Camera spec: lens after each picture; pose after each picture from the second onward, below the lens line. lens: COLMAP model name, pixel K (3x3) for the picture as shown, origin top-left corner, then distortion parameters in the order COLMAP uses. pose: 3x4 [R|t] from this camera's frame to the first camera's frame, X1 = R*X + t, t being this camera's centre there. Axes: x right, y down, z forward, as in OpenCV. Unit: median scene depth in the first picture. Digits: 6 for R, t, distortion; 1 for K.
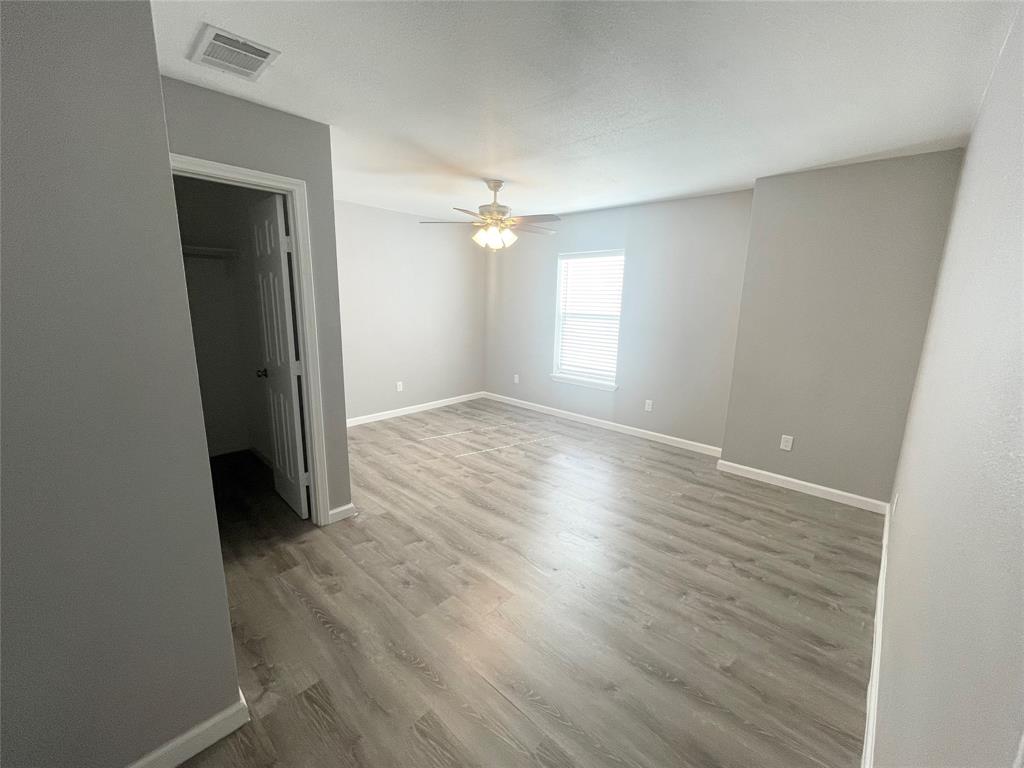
lens RADIAL K [[414.6, 0, 515.2], [0, 414.6, 382.8], [0, 0, 1]] dist [-0.002586, -0.000127]
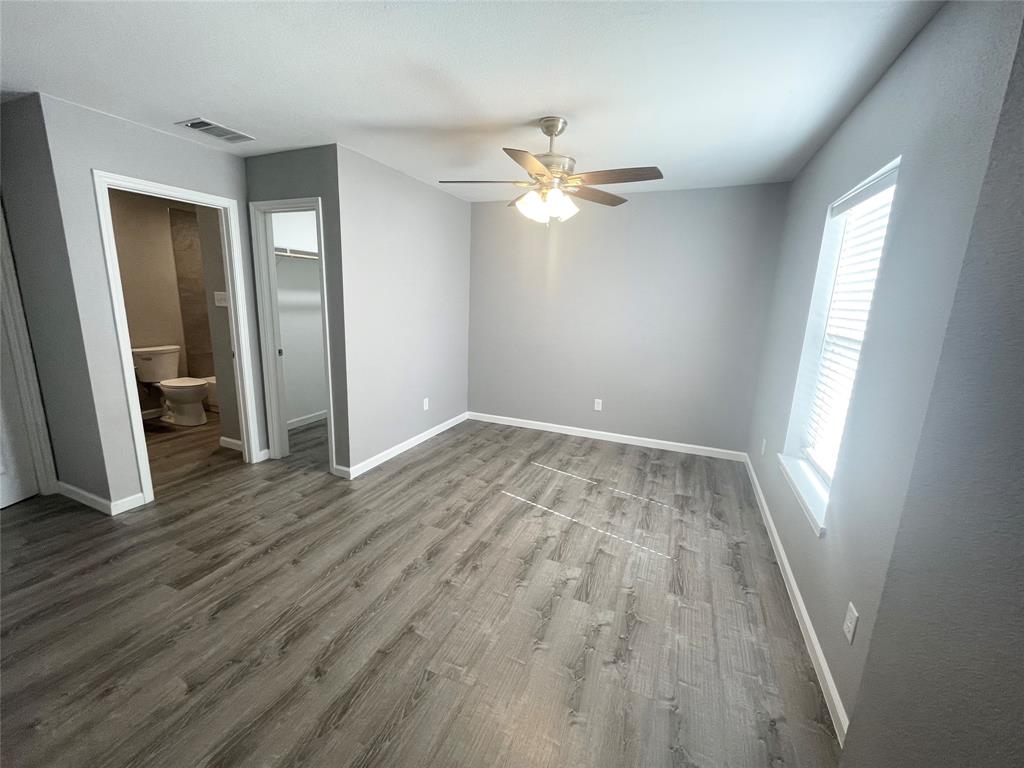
lens RADIAL K [[414.6, 0, 509.5], [0, 414.6, 378.3], [0, 0, 1]] dist [-0.002586, -0.000127]
pose [[0.343979, 0.175492, -0.922432, 0.513254], [-0.216933, 0.970655, 0.103771, -0.110236], [0.913575, 0.164411, 0.371955, 0.618963]]
